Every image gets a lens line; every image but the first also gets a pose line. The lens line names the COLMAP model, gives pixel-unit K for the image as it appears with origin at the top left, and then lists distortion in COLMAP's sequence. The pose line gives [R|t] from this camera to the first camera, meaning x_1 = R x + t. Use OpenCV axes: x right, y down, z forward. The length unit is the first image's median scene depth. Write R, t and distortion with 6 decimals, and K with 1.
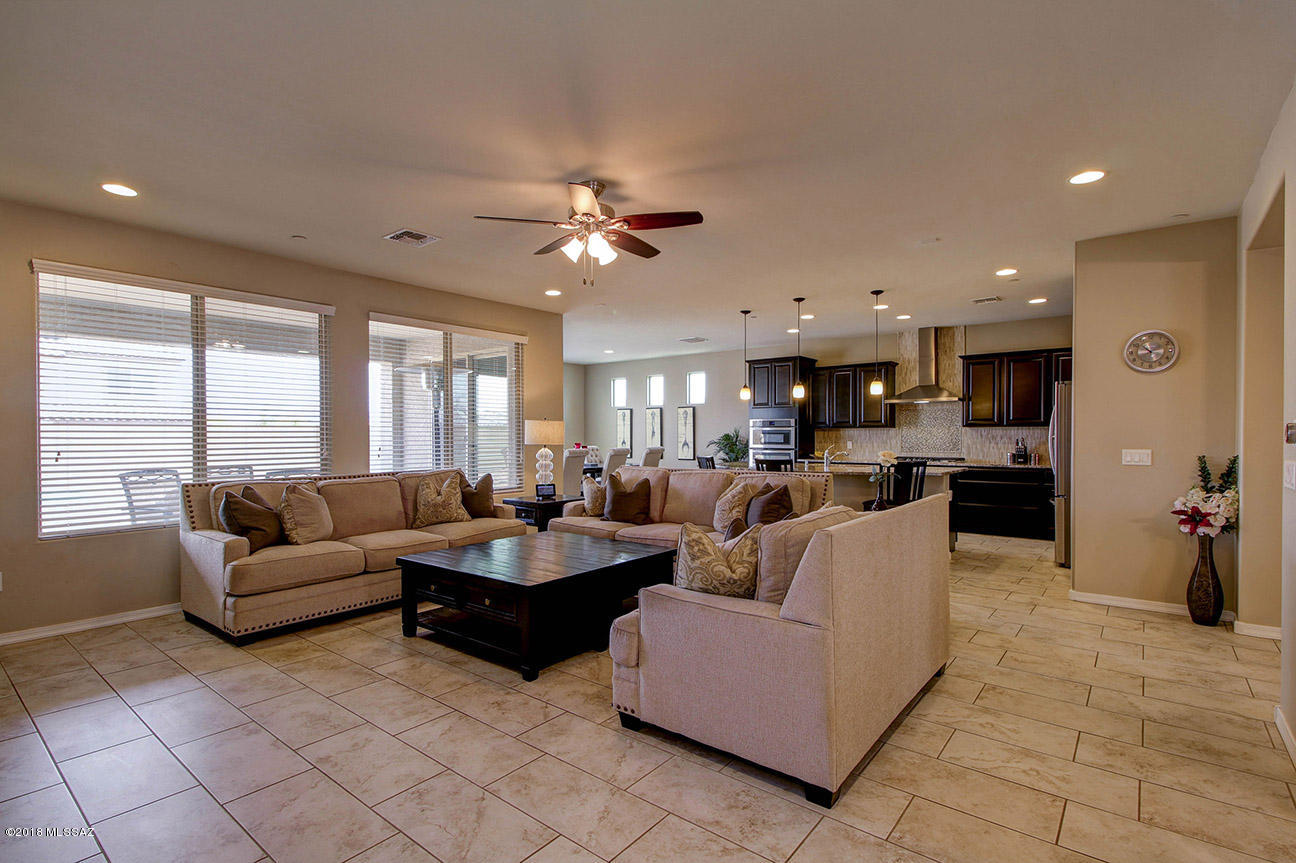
lens RADIAL K [[610.4, 0, 647.7], [0, 610.4, 443.1], [0, 0, 1]] dist [0.001681, 0.000269]
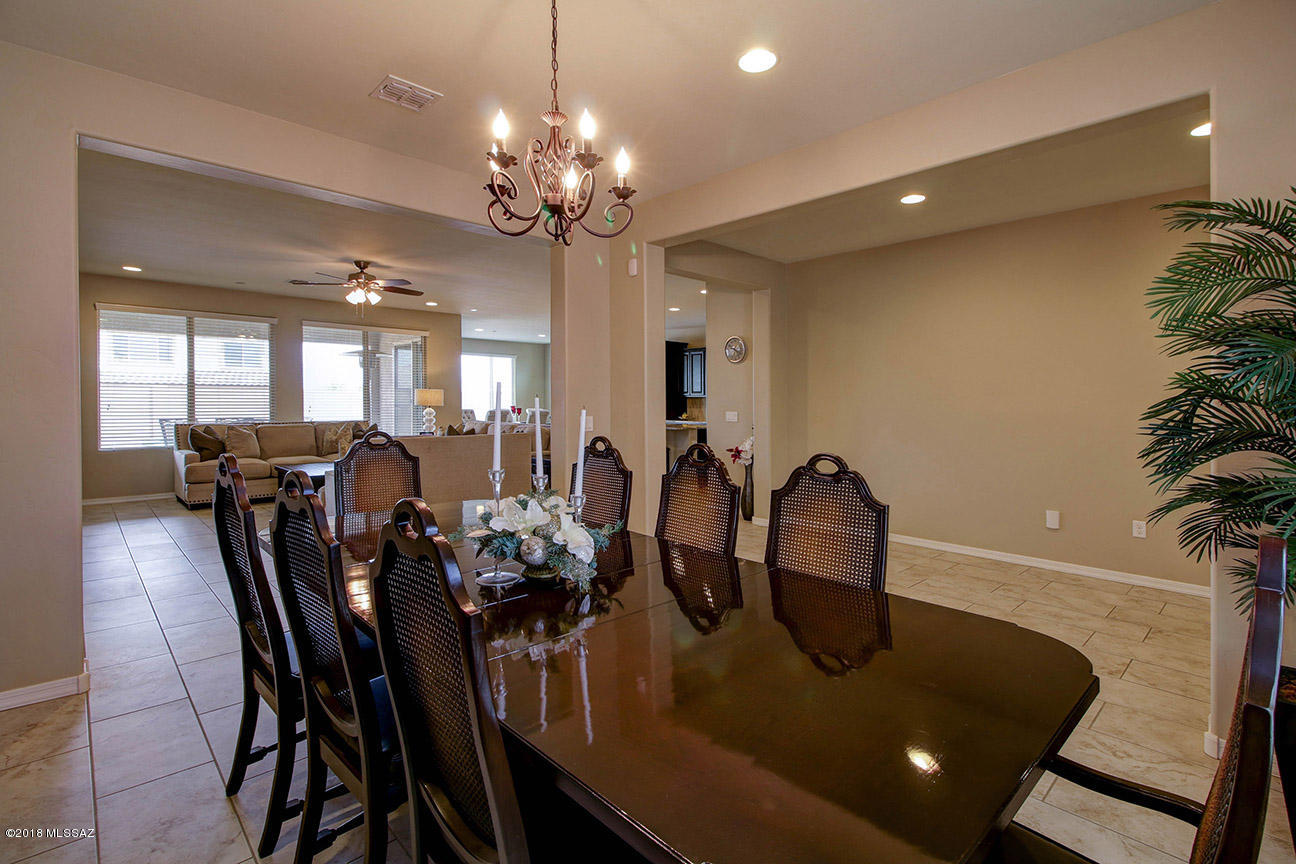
lens RADIAL K [[587.4, 0, 652.6], [0, 587.4, 413.4], [0, 0, 1]] dist [-0.000085, -0.000134]
pose [[0.993161, 0.010952, -0.116238, 0.772210], [-0.010065, 0.999916, 0.008214, 0.006596], [0.116318, -0.006988, 0.993187, -0.510828]]
